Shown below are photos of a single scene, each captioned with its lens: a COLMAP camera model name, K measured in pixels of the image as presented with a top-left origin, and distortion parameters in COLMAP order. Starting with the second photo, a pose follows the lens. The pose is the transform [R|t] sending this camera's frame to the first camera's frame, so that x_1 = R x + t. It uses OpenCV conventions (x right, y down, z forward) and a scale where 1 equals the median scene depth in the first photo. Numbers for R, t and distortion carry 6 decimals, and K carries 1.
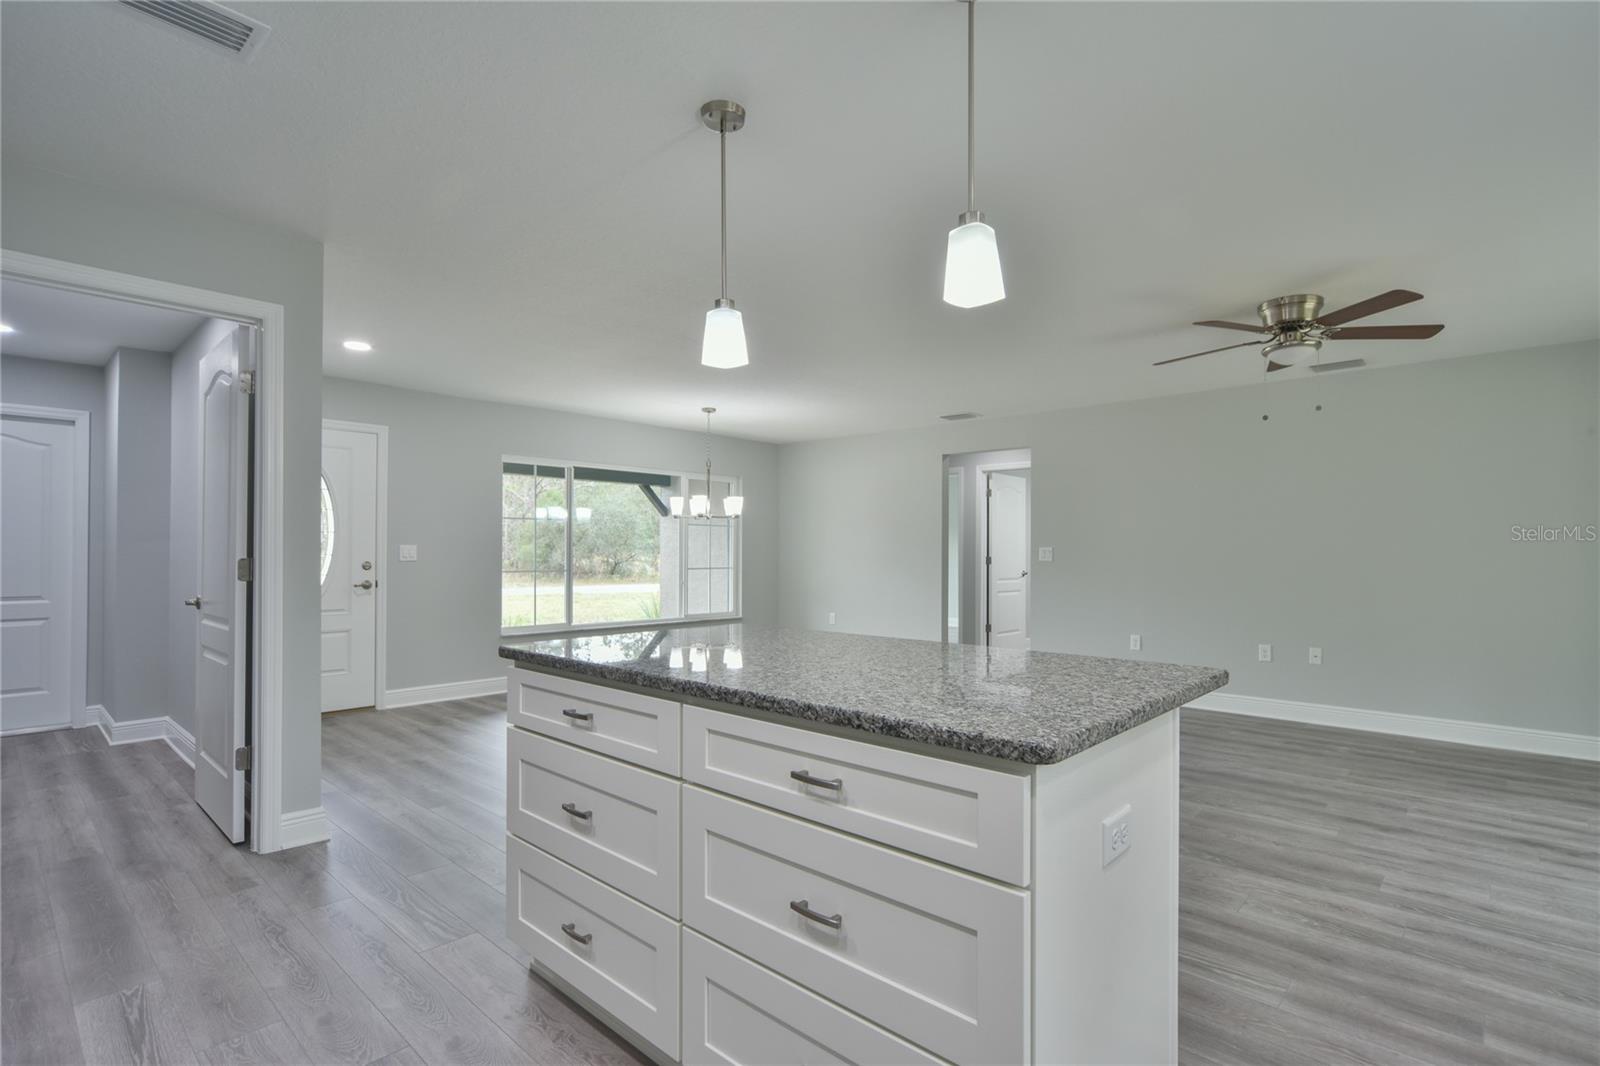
lens RADIAL K [[762.9, 0, 815.3], [0, 762.9, 547.3], [0, 0, 1]] dist [-0.005810, 0.001526]
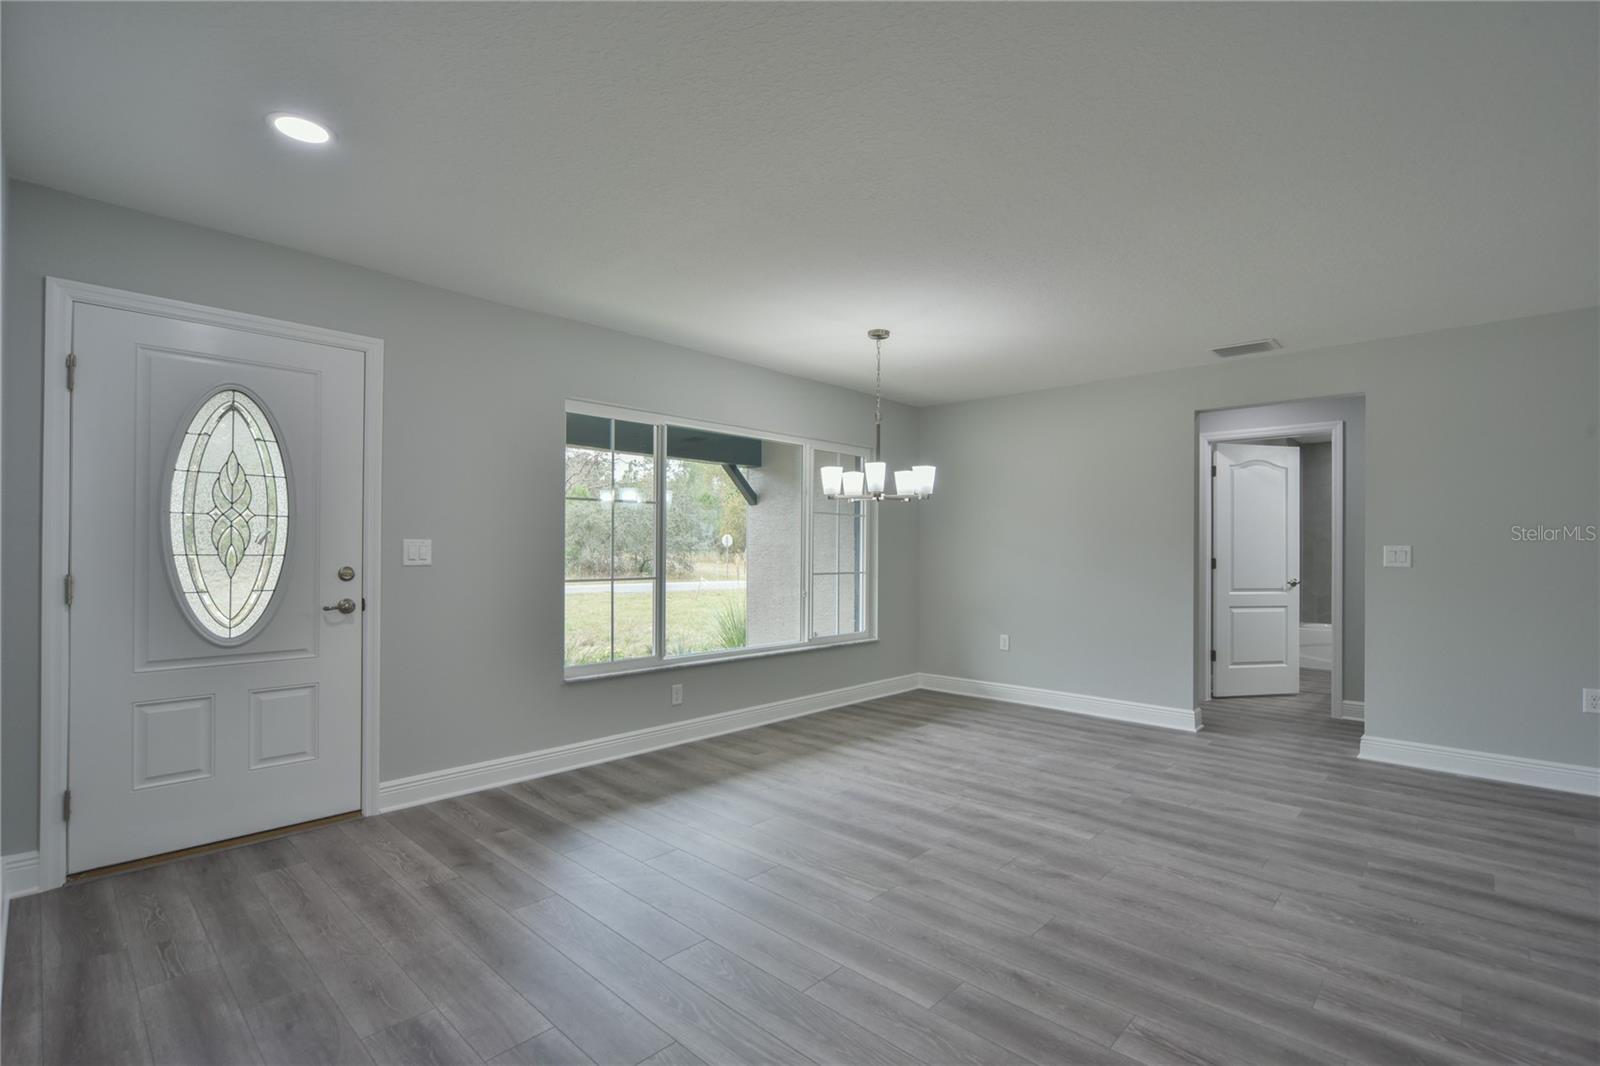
lens RADIAL K [[732.1, 0, 817.6], [0, 732.1, 547.6], [0, 0, 1]] dist [-0.007337, 0.002143]
pose [[0.999924, 0.002632, -0.012058, -0.217822], [-0.002591, 0.999991, 0.003391, 0.001002], [0.012067, -0.003360, 0.999922, 0.440073]]
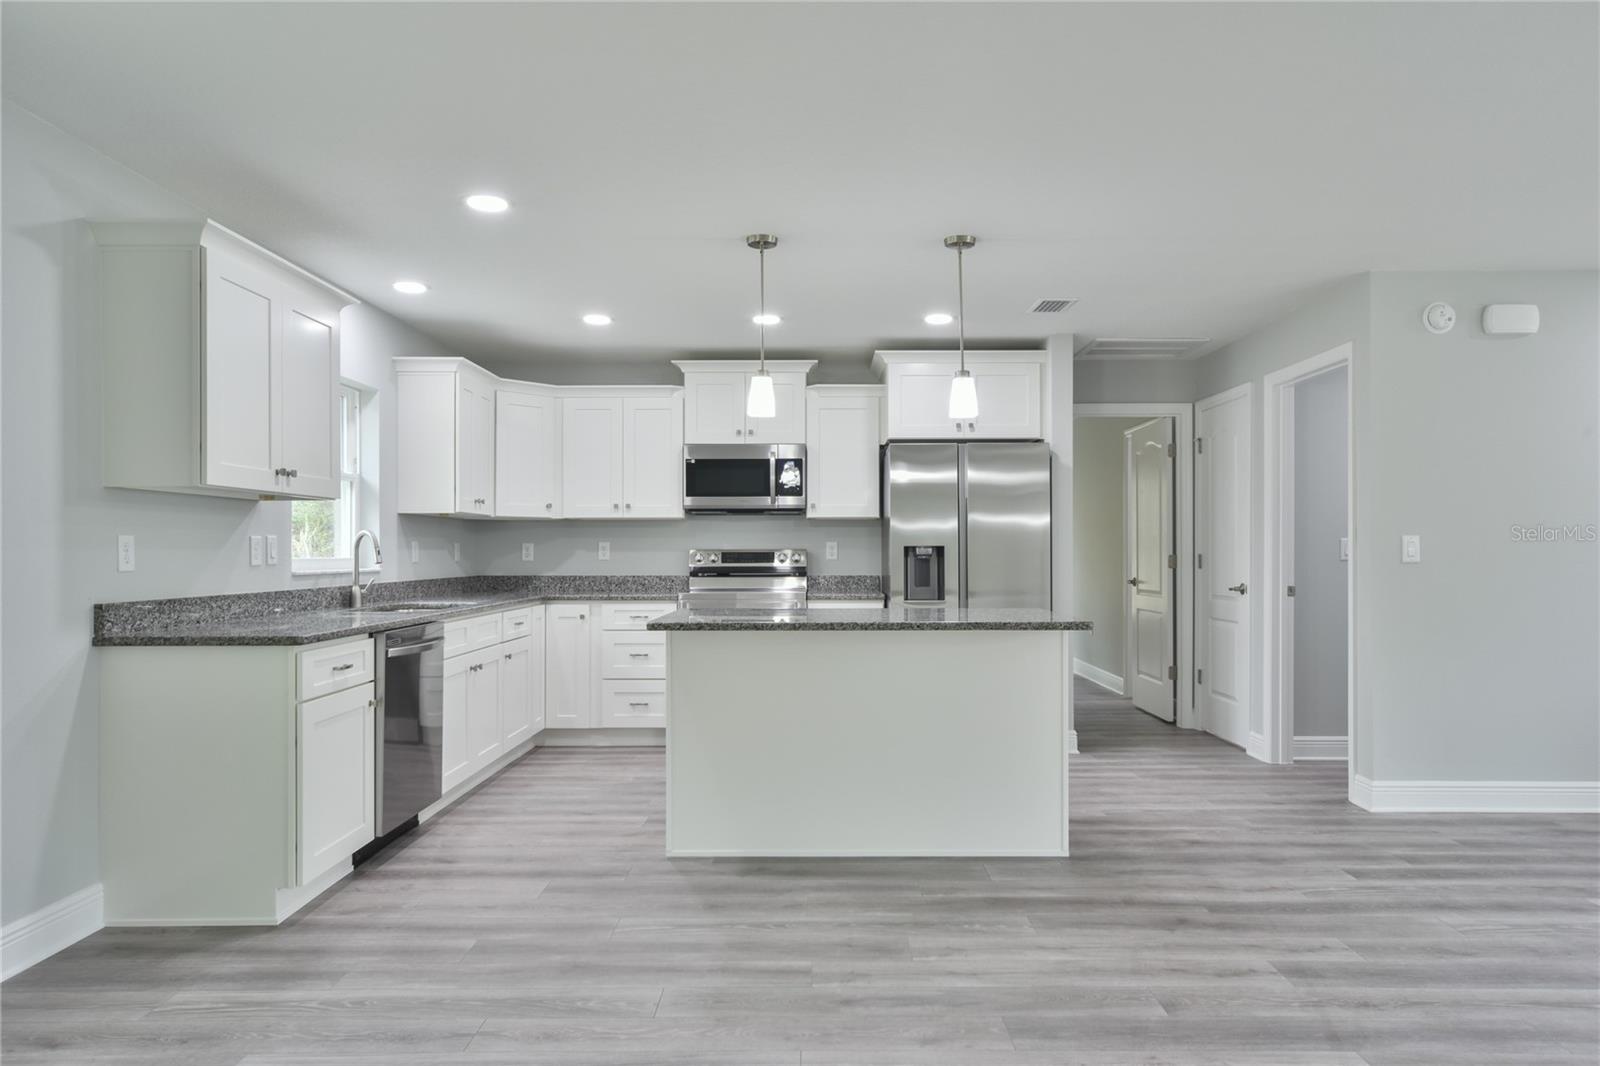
lens RADIAL K [[1022.3, 0, 815.9], [0, 1022.3, 541.9], [0, 0, 1]] dist [0.000847, 0.009073]
pose [[-0.741866, -0.007802, -0.670503, 0.519787], [0.004308, 0.999856, -0.016401, 0.007921], [0.670534, -0.015056, -0.741726, 0.855279]]
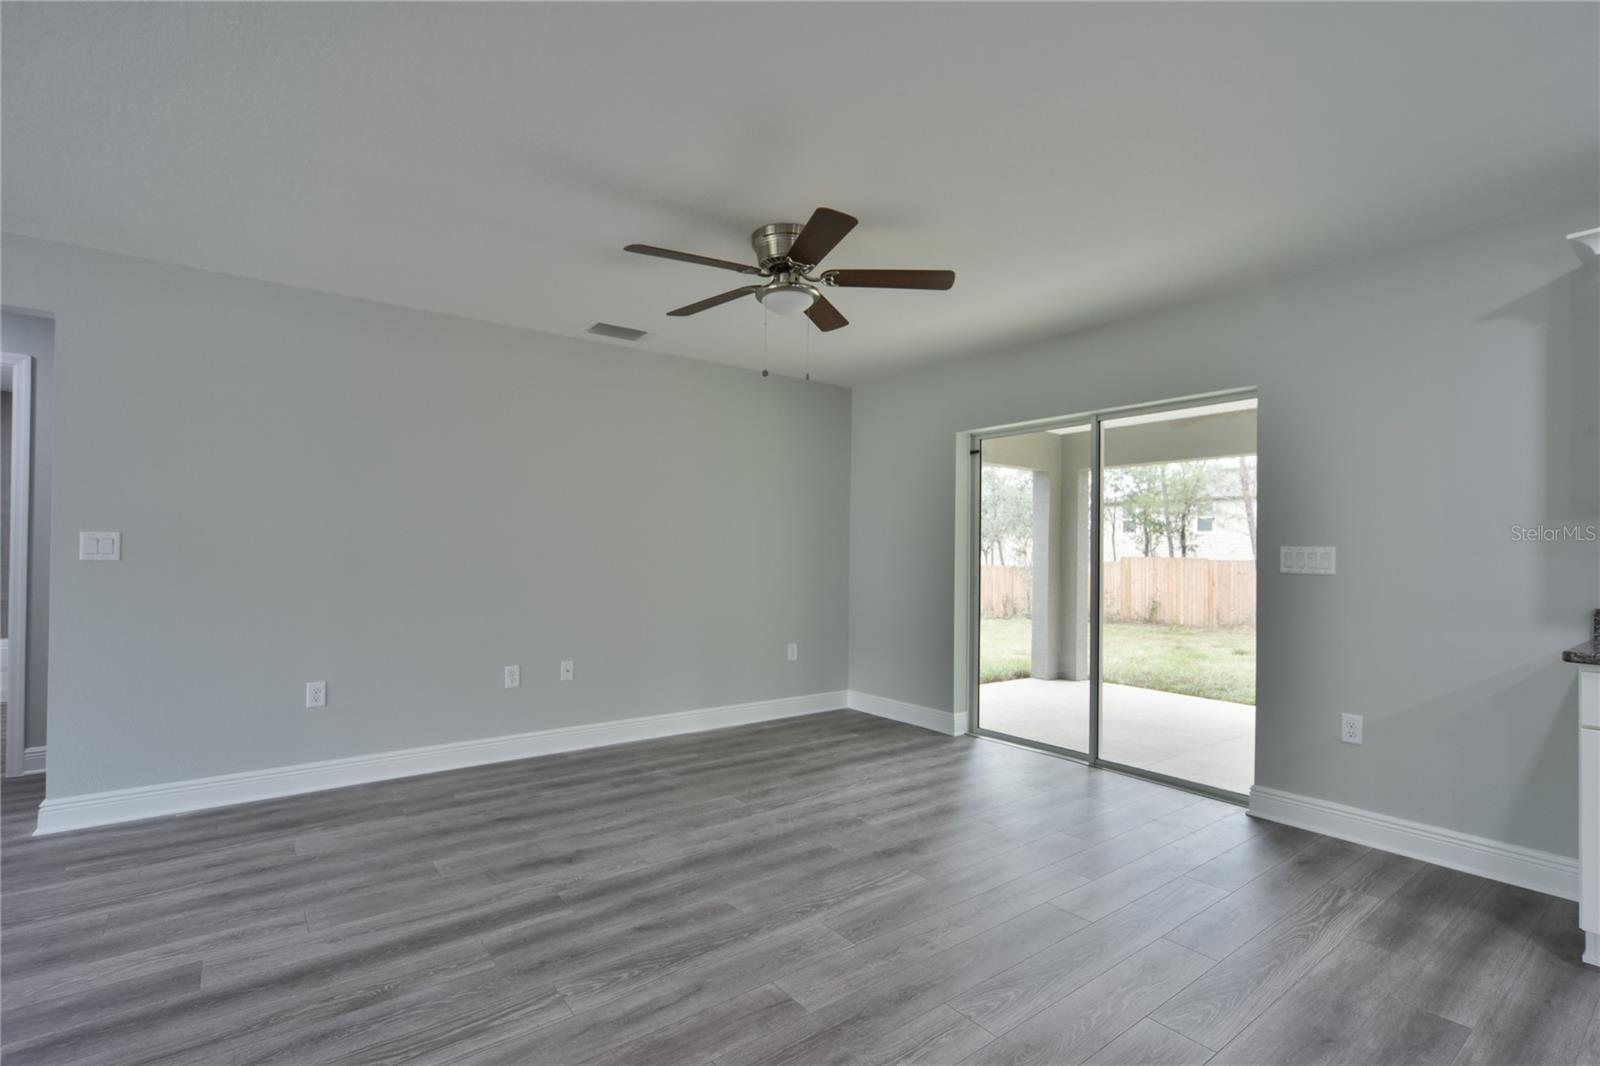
lens RADIAL K [[732.1, 0, 811.2], [0, 732.1, 549.0], [0, 0, 1]] dist [-0.007337, 0.002143]
pose [[0.178125, 0.003227, 0.984002, -0.086574], [-0.017677, 0.999844, -0.000079, 0.003554], [-0.983849, -0.017380, 0.178155, 0.558382]]
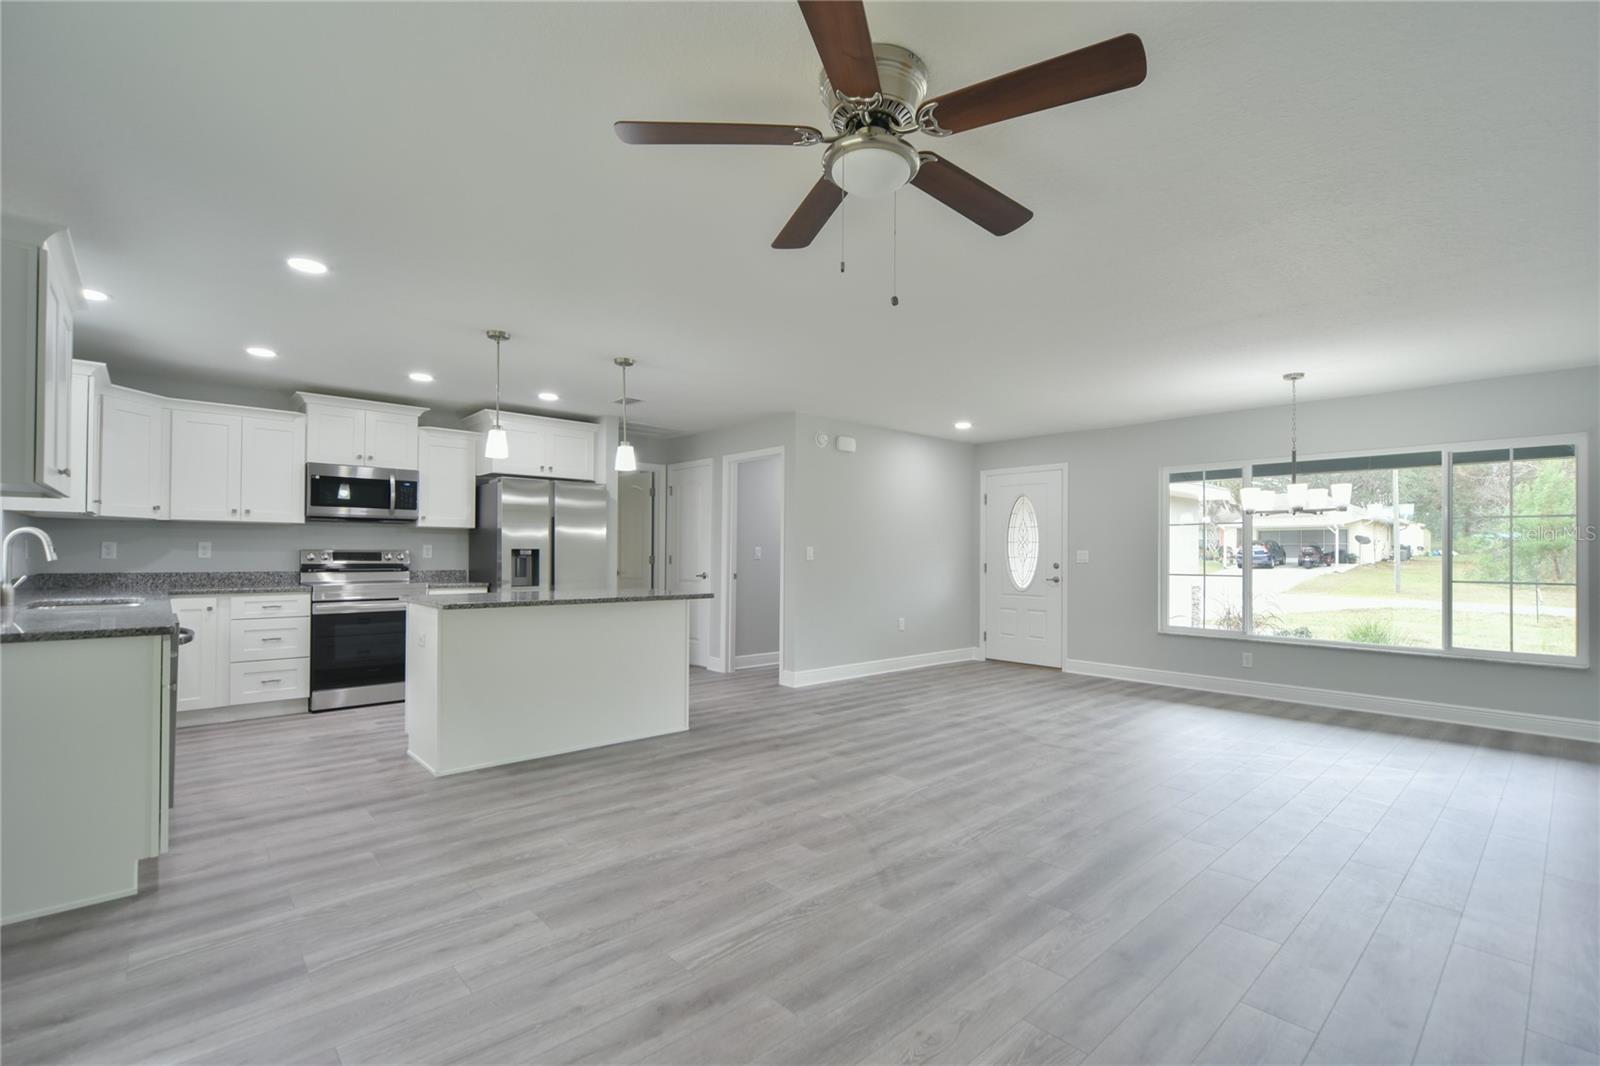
lens RADIAL K [[715.1, 0, 806.7], [0, 715.1, 542.4], [0, 0, 1]] dist [-0.006093, 0.001828]
pose [[-0.094725, -0.020313, -0.995296, 0.752046], [0.001356, 0.999788, -0.020534, 0.008024], [0.995503, -0.003295, -0.094677, 0.671332]]
